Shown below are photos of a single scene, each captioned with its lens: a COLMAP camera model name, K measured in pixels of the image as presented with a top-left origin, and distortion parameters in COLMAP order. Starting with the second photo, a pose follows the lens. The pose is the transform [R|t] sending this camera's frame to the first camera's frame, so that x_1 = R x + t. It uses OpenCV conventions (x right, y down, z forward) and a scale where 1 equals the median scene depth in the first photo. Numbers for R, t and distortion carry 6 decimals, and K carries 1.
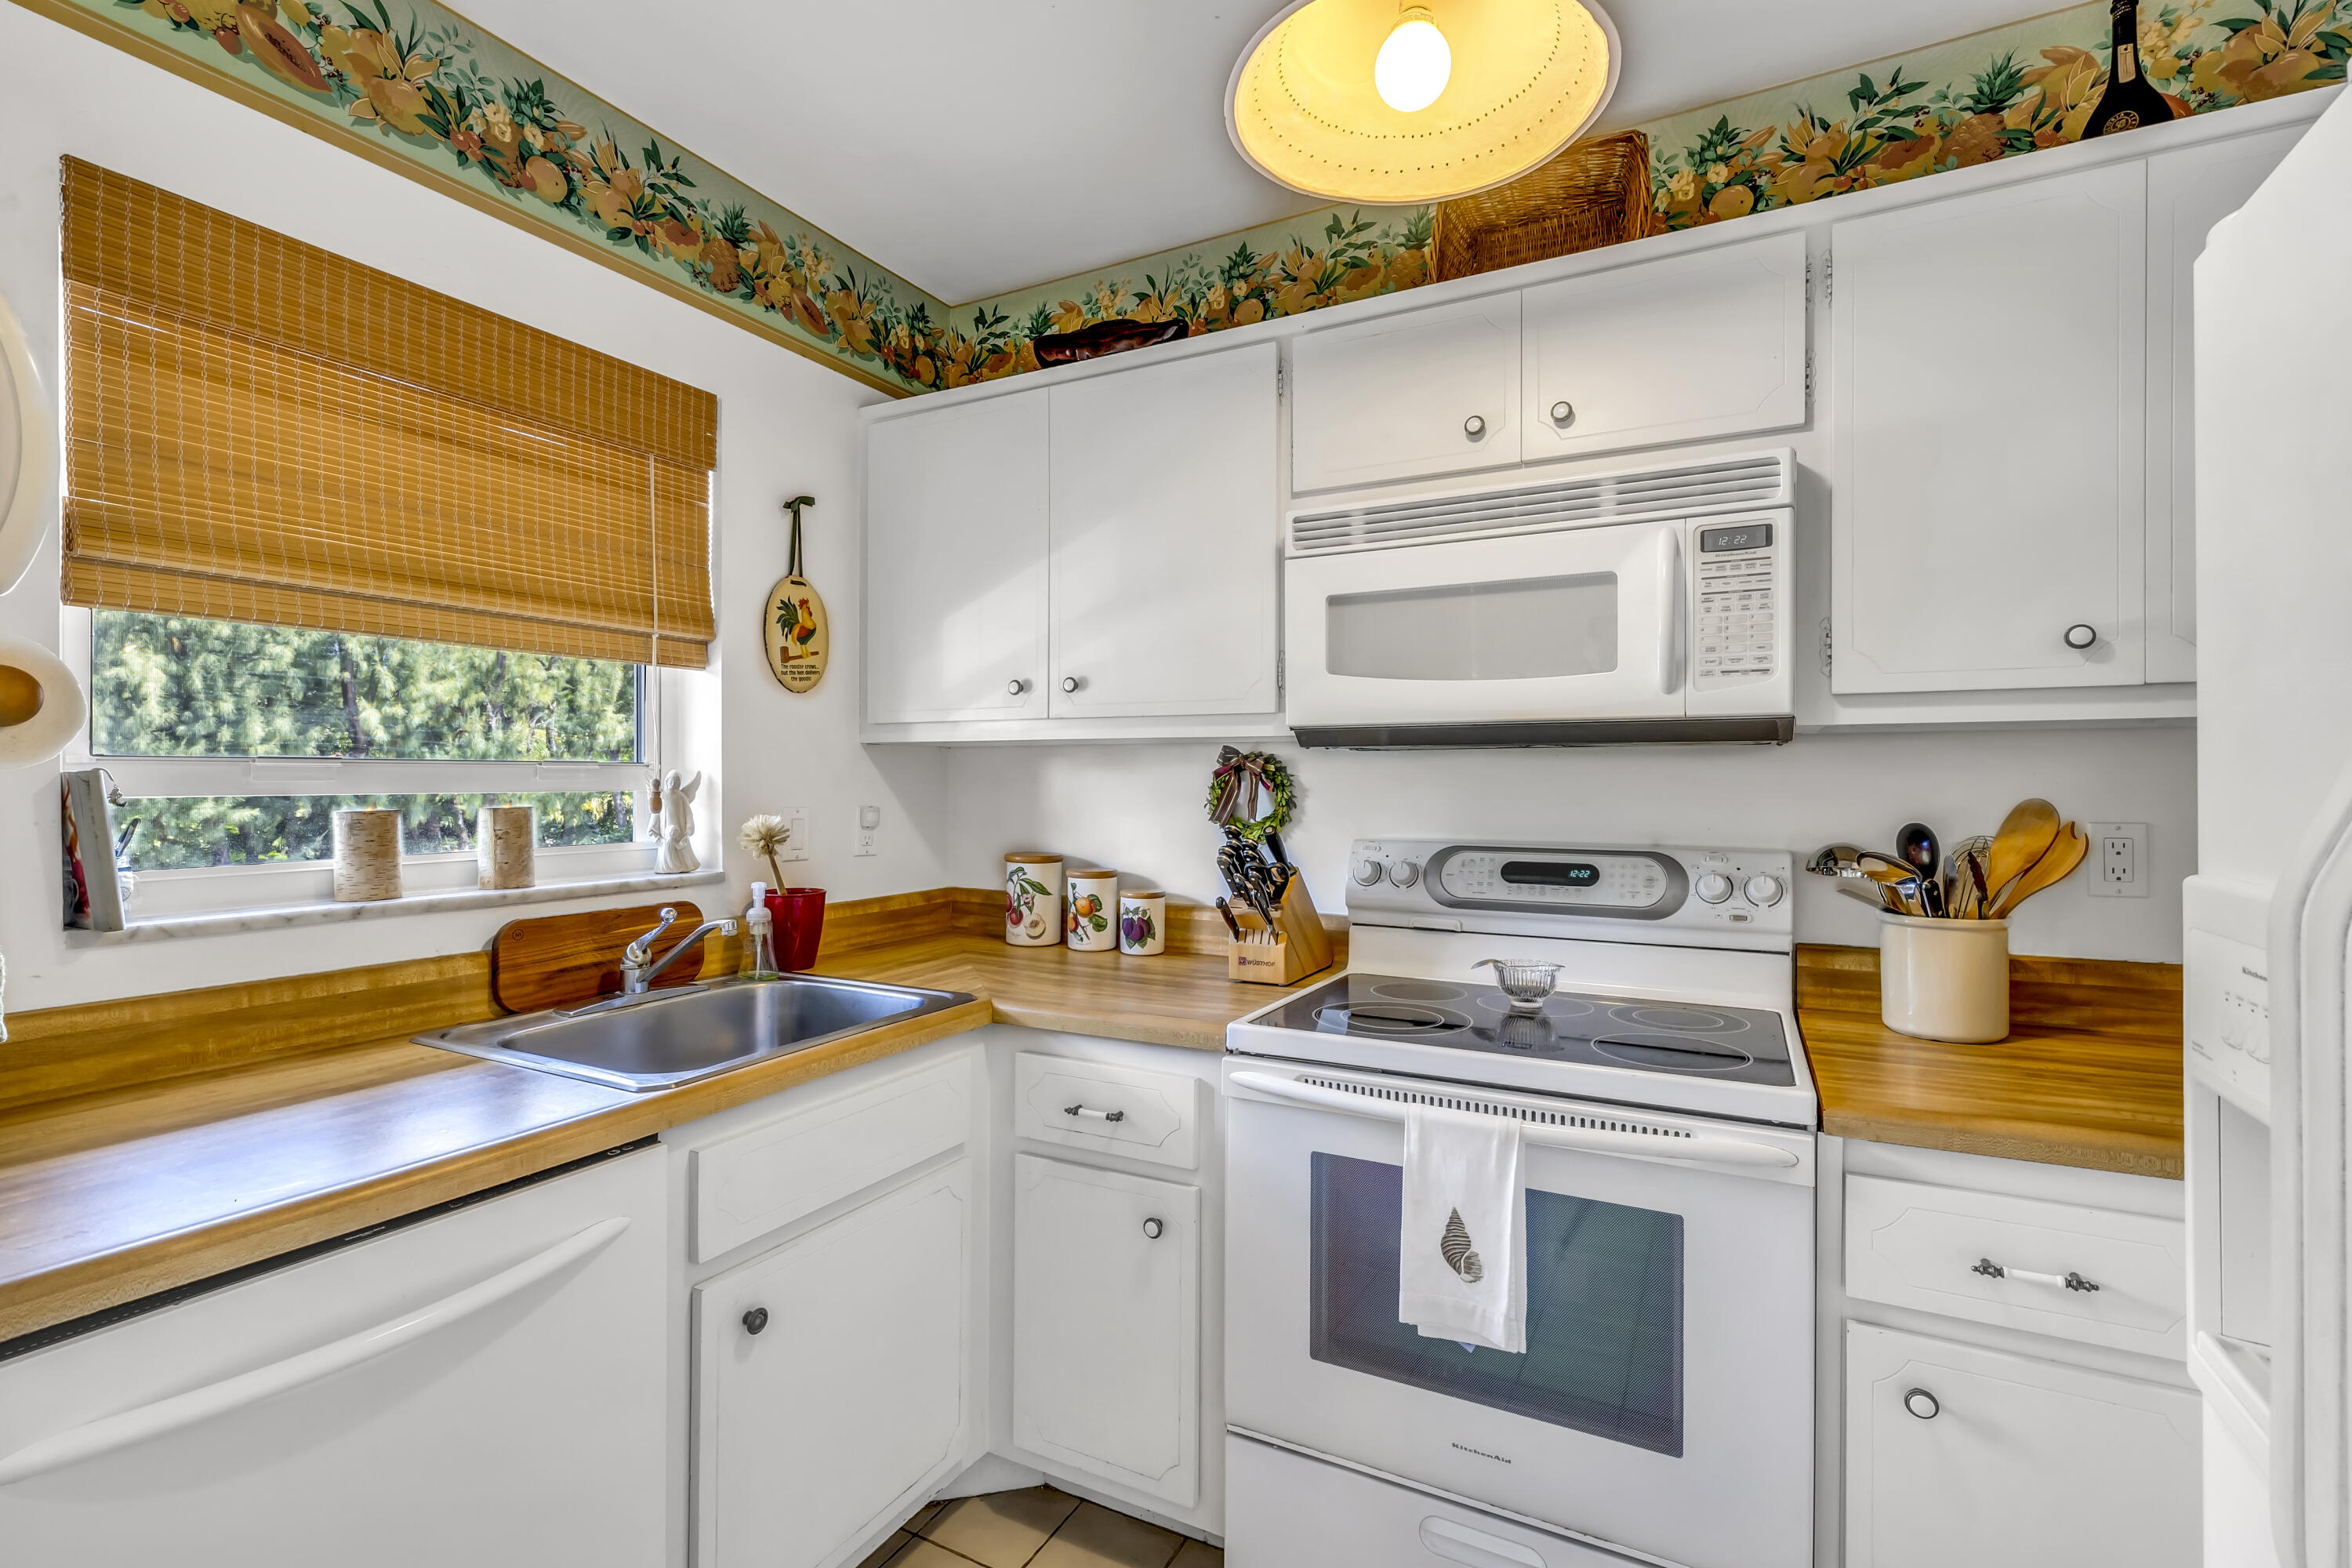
lens RADIAL K [[1058.9, 0, 1126.1], [0, 1058.9, 780.7], [0, 0, 1]] dist [-0.001461, 0.001745]
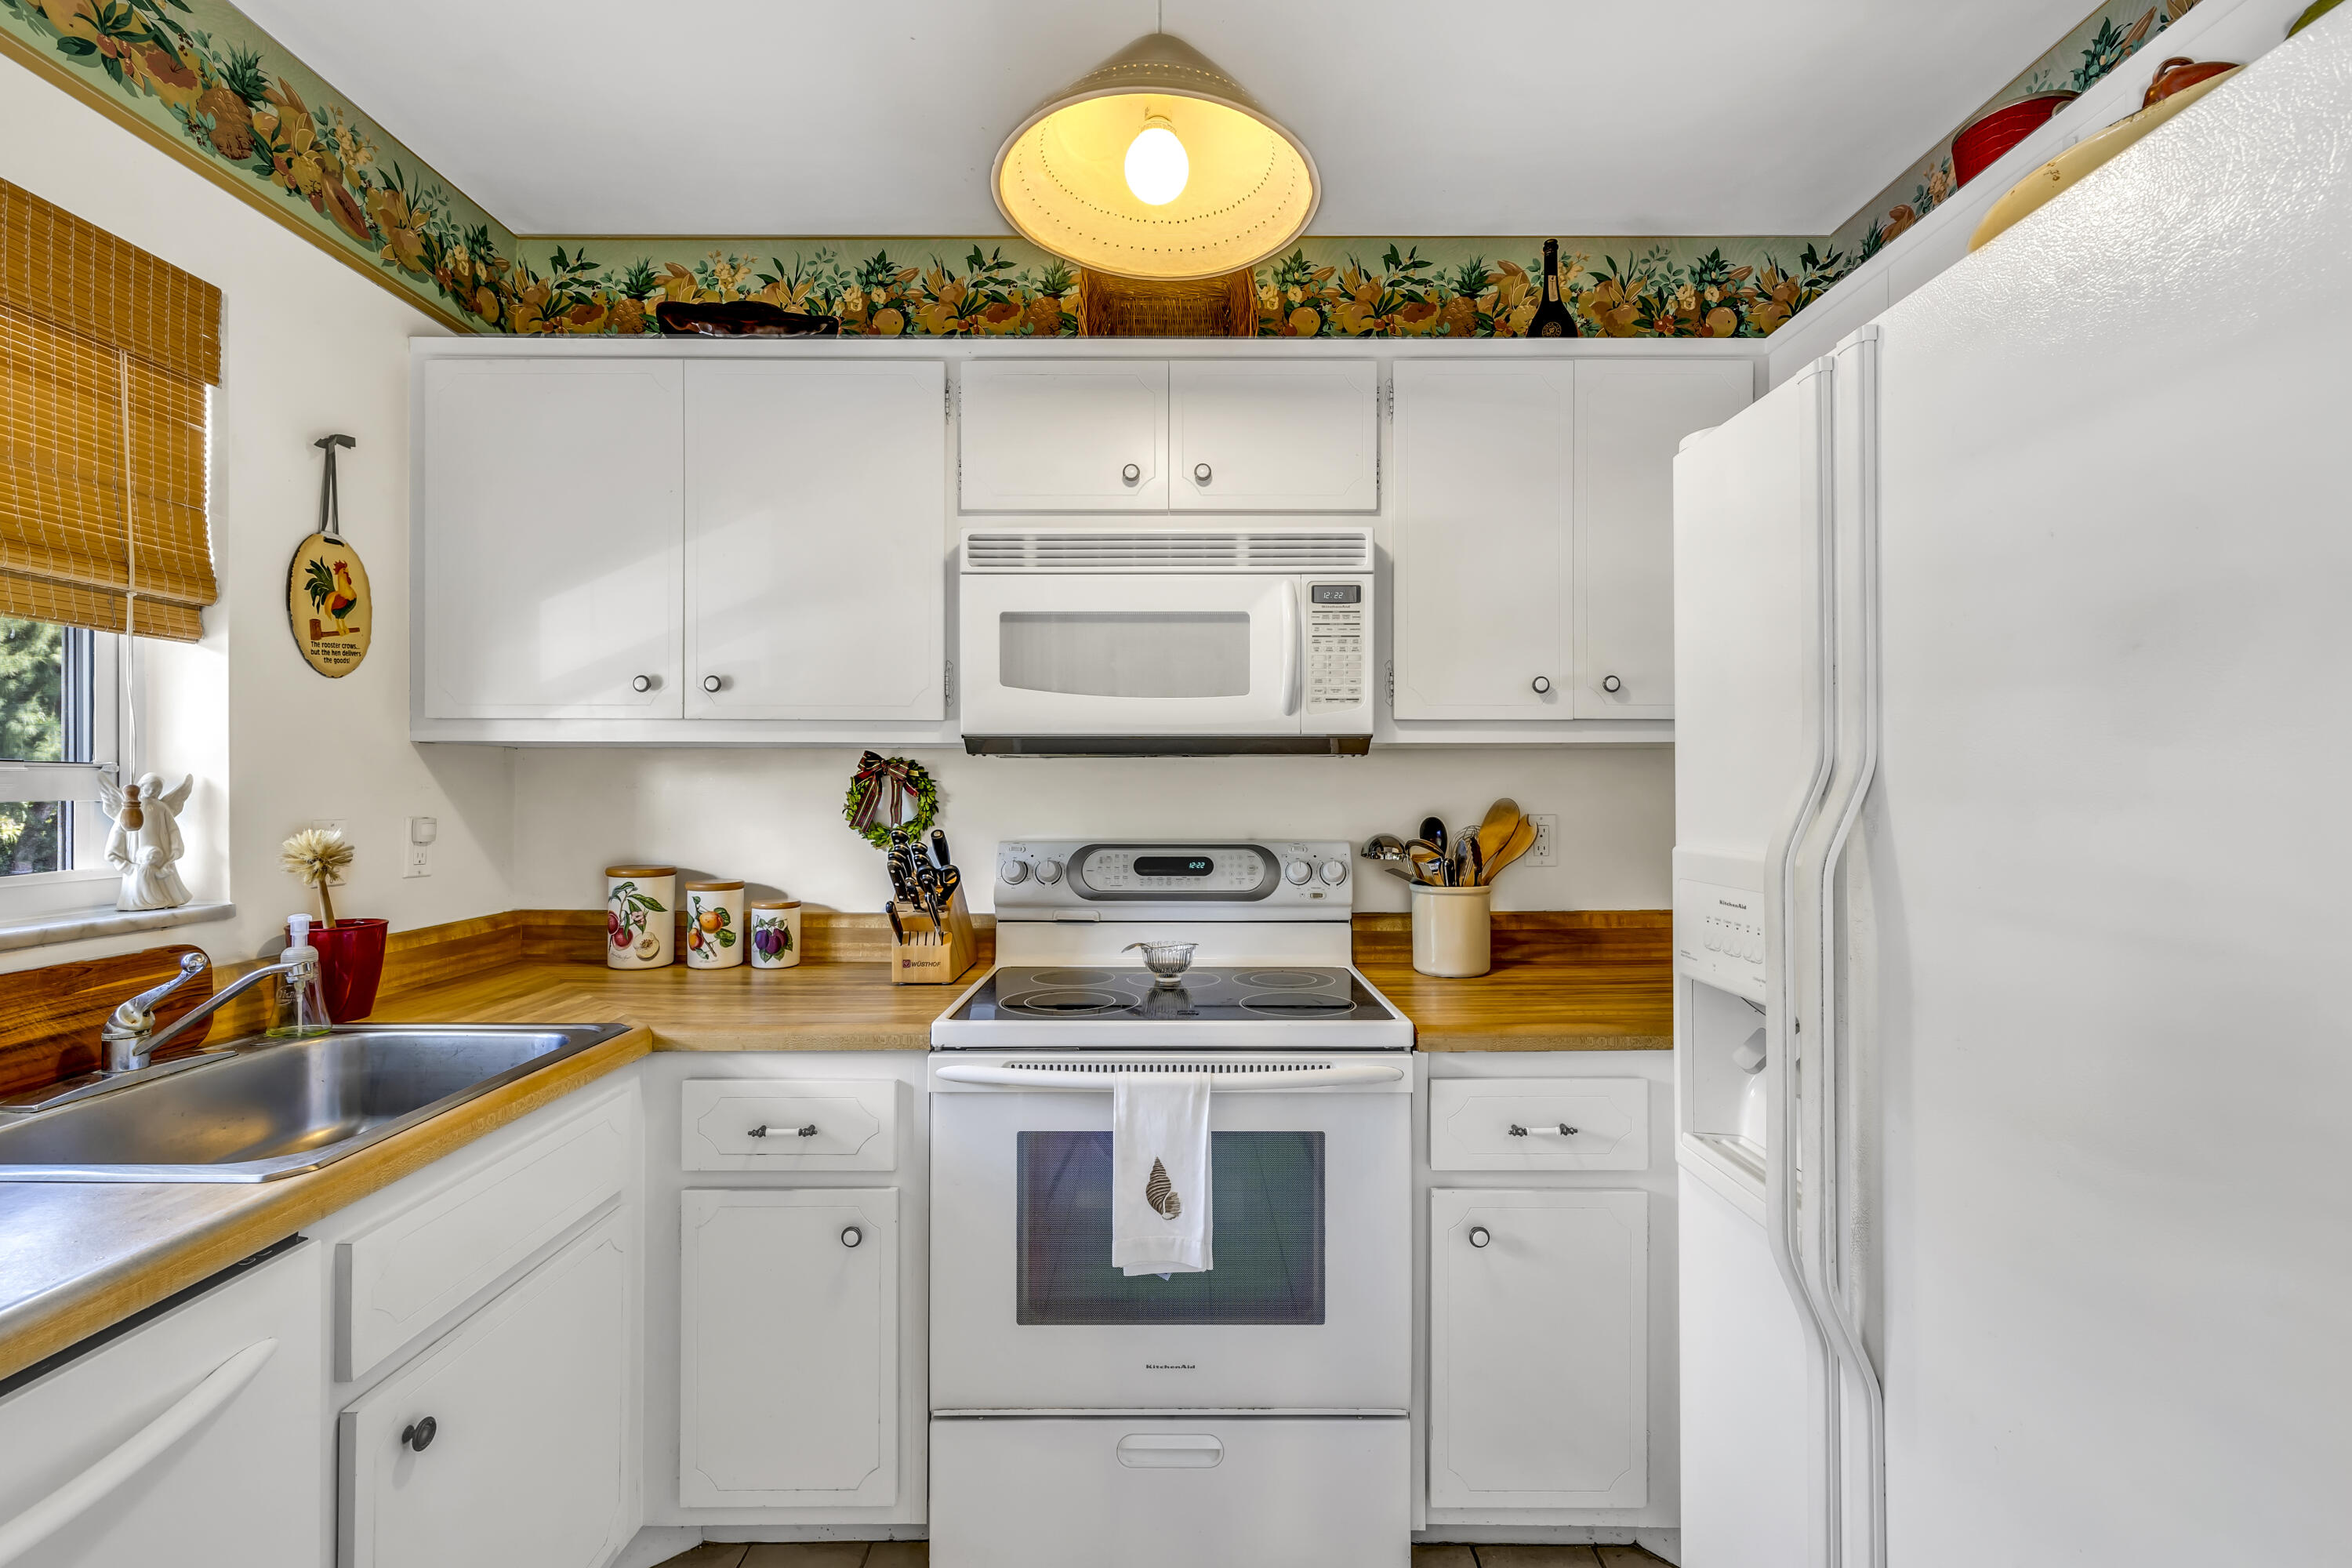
lens RADIAL K [[1058.9, 0, 1155.0], [0, 1058.9, 784.7], [0, 0, 1]] dist [-0.001461, 0.001745]
pose [[0.879386, -0.000794, 0.476109, -0.179033], [0.000757, 1.000000, 0.000269, -0.001635], [-0.476109, 0.000124, 0.879386, -0.008489]]
